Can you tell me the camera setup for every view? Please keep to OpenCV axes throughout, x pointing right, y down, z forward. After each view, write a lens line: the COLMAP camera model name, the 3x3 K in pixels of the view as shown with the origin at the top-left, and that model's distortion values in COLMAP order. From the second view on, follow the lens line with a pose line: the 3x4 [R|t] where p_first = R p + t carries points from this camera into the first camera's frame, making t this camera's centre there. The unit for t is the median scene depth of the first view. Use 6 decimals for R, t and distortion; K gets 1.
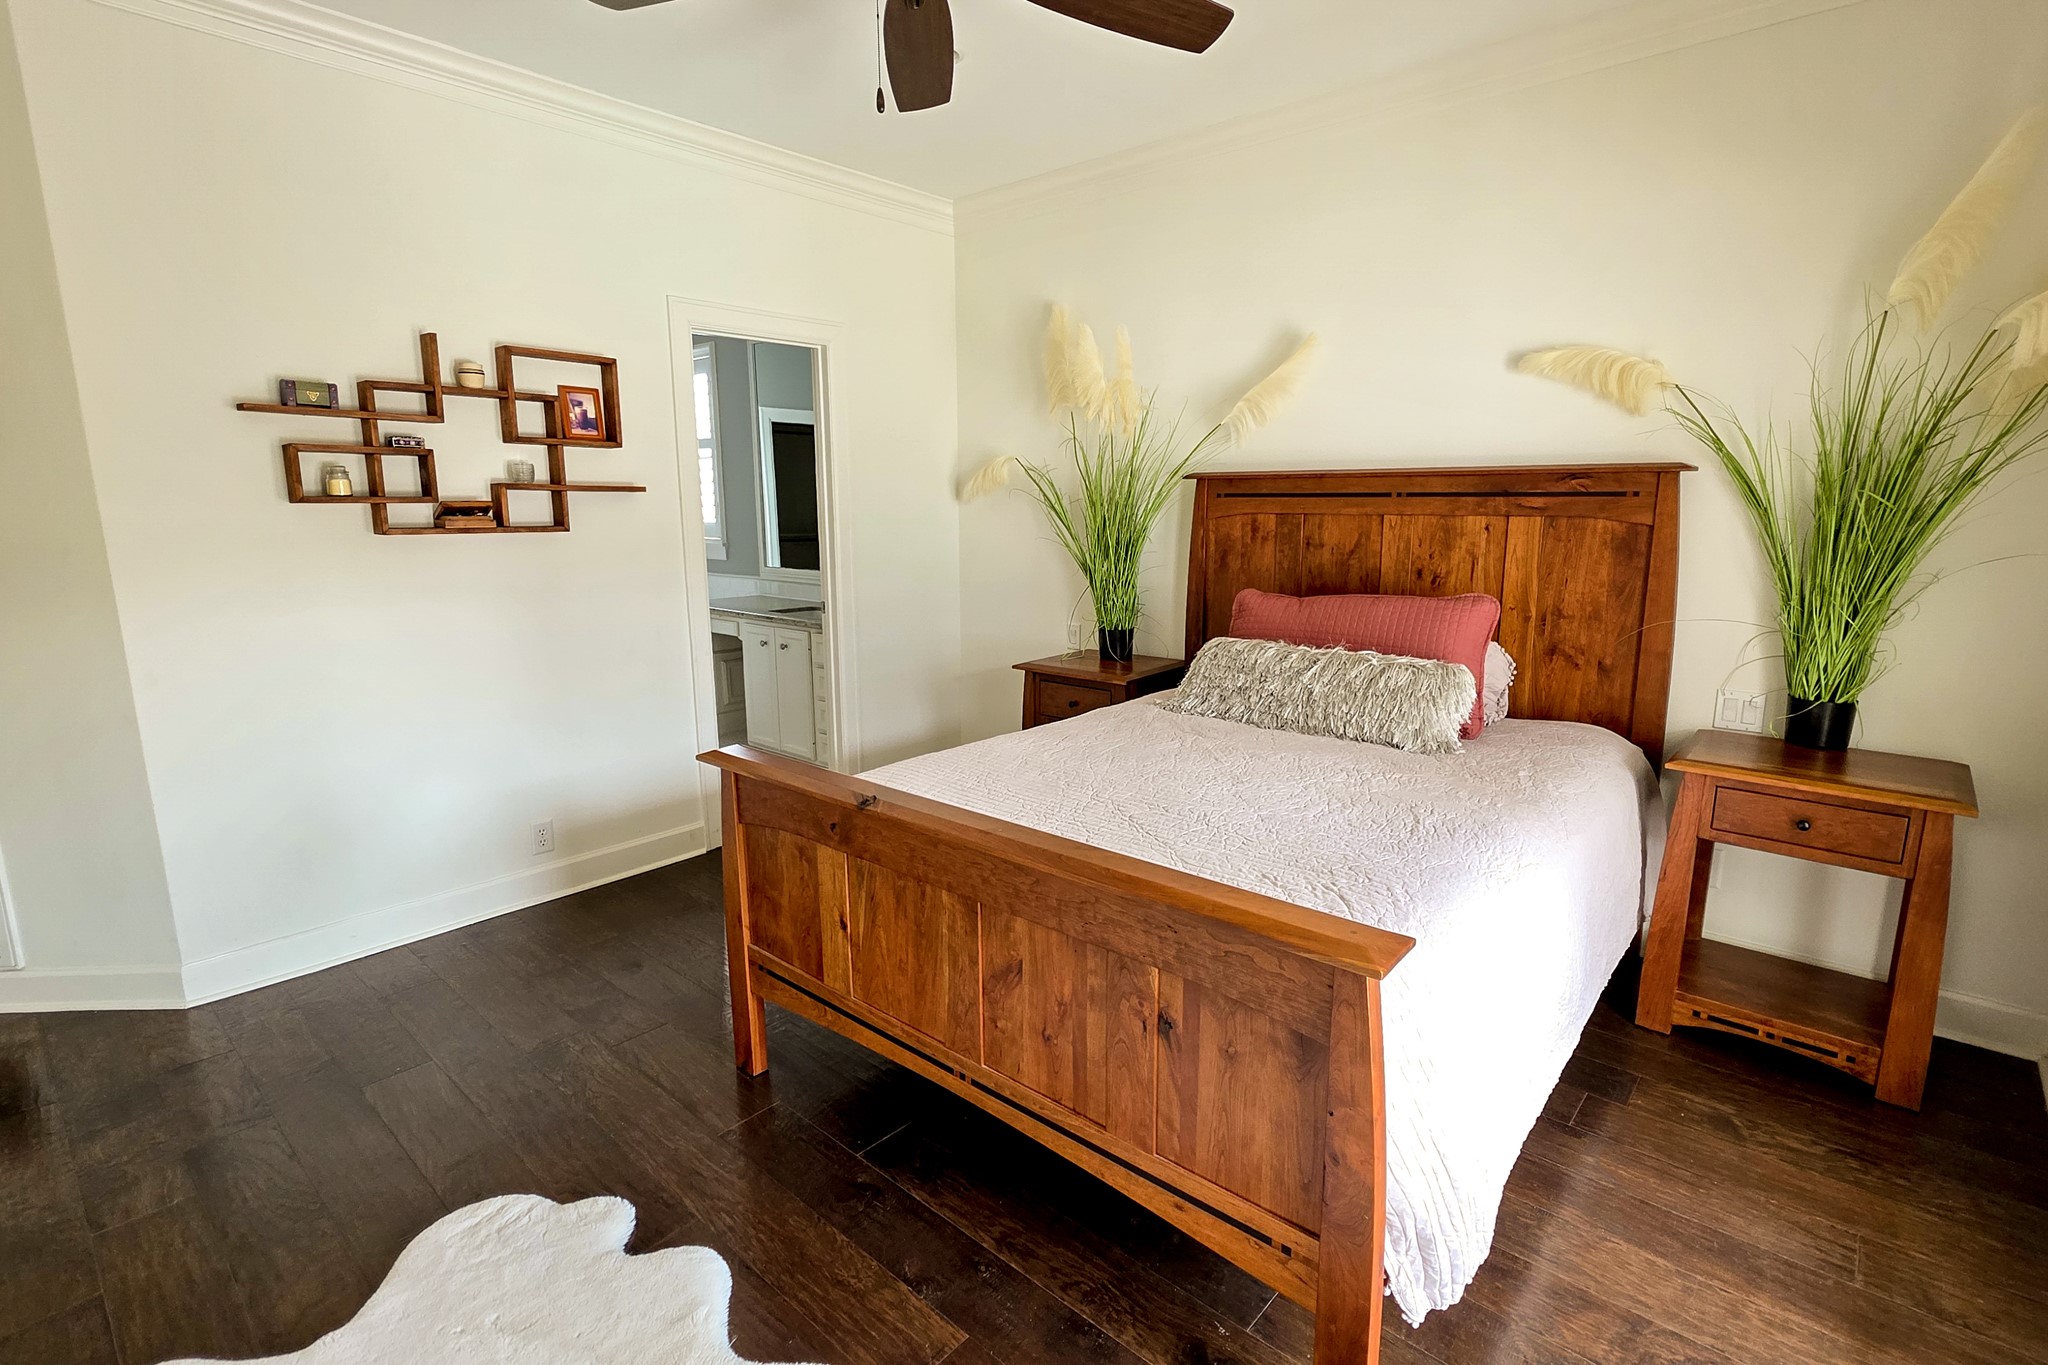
lens RADIAL K [[966.5, 0, 1028.9], [0, 966.5, 673.4], [0, 0, 1]] dist [0.000910, 0.000173]
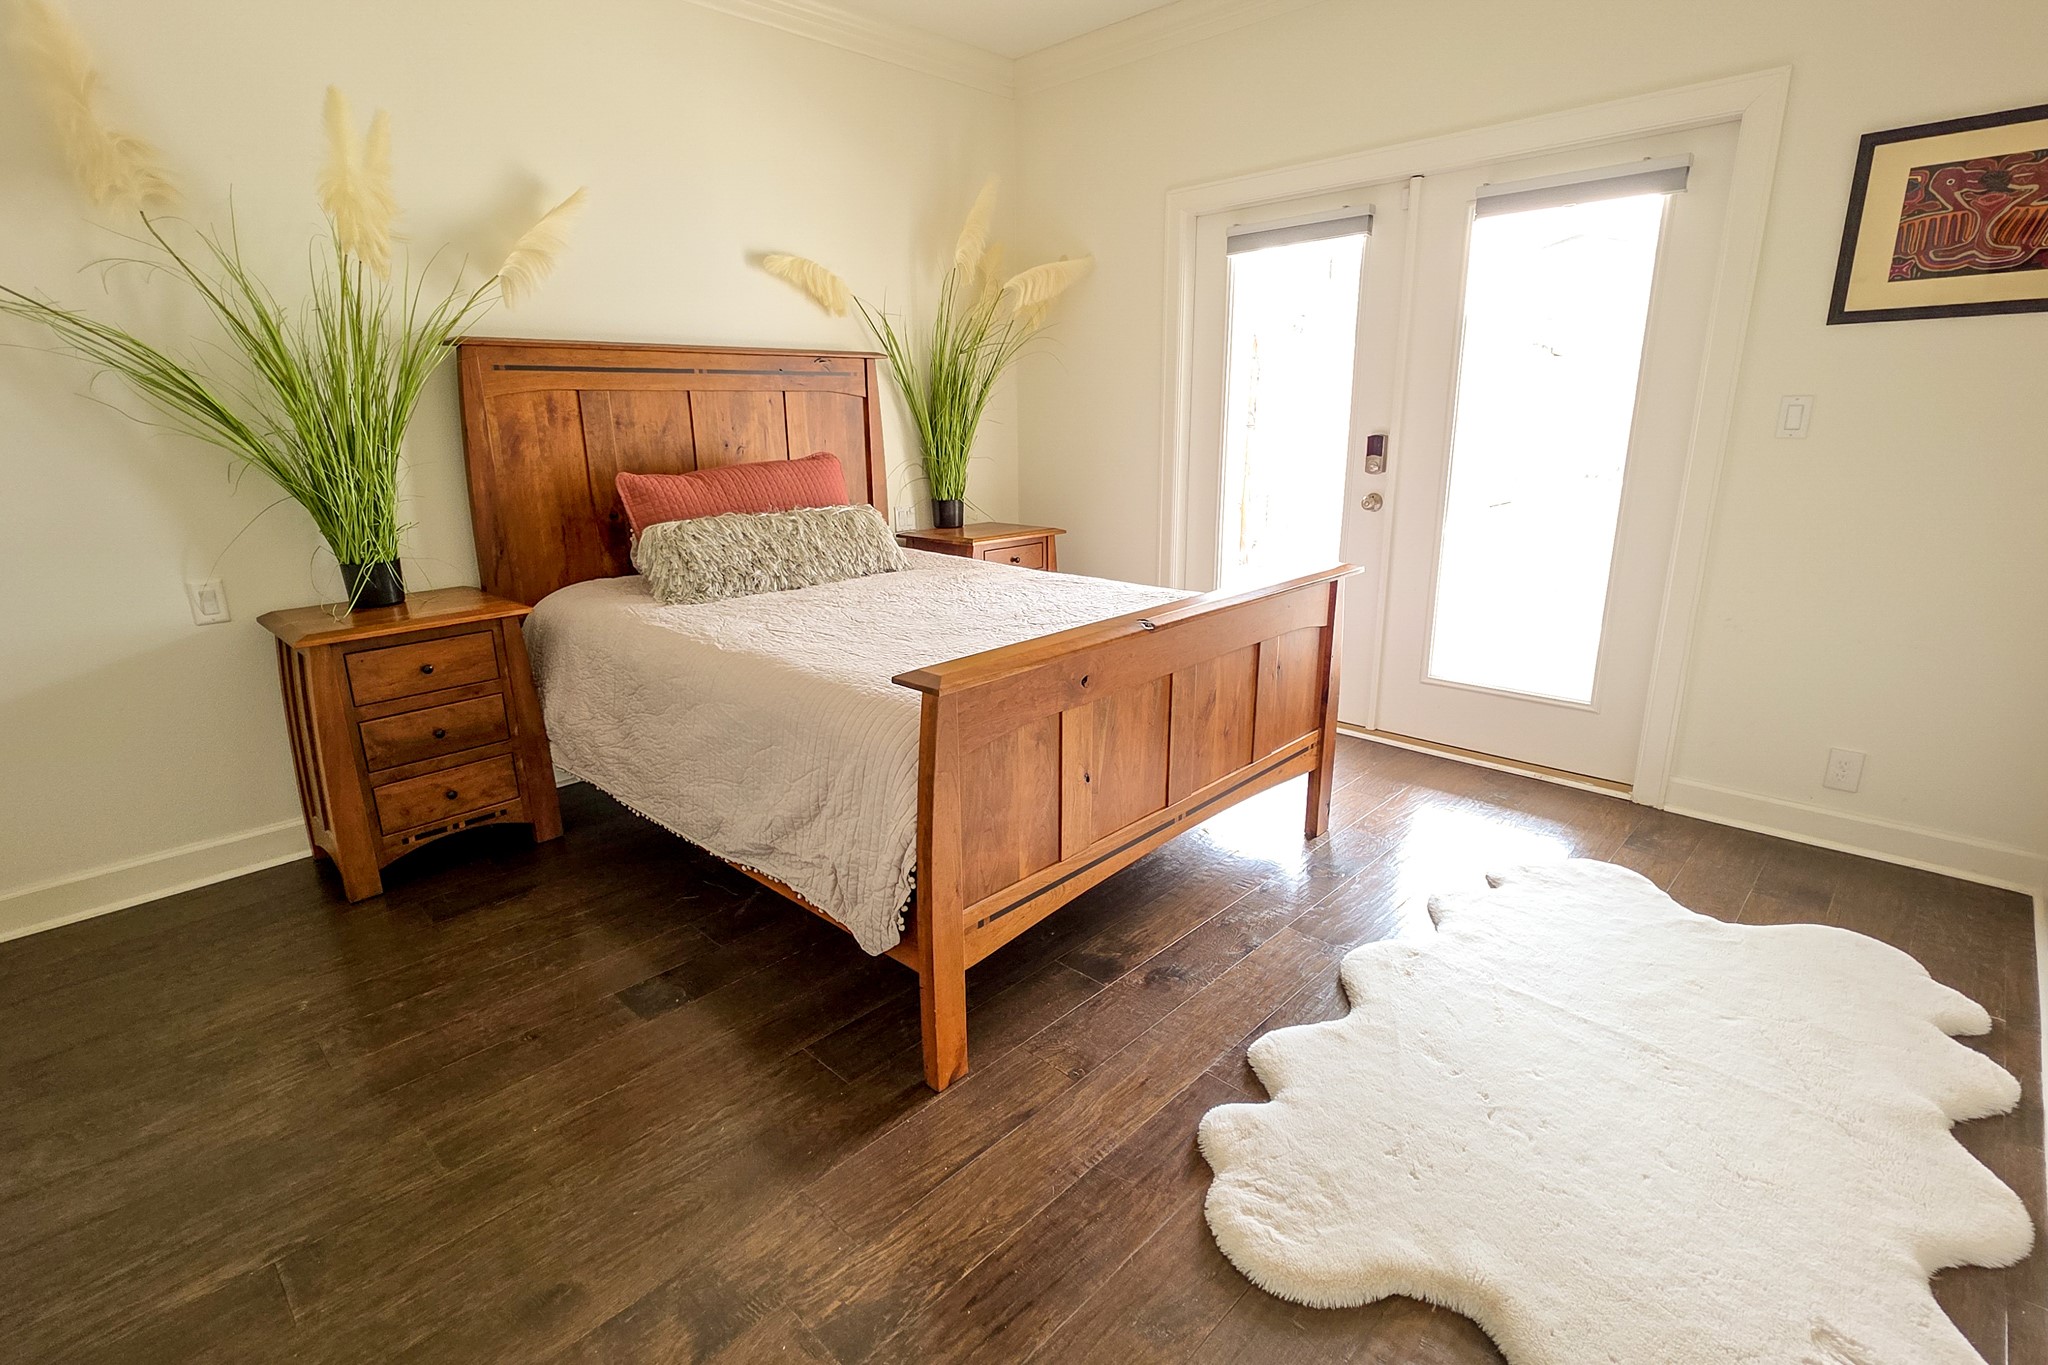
lens RADIAL K [[966.5, 0, 1028.9], [0, 966.5, 673.4], [0, 0, 1]] dist [0.000910, 0.000173]
pose [[0.037458, -0.260443, 0.964762, -0.747185], [0.193553, 0.949048, 0.248686, -0.066207], [-0.980374, 0.177417, 0.085959, 0.635740]]
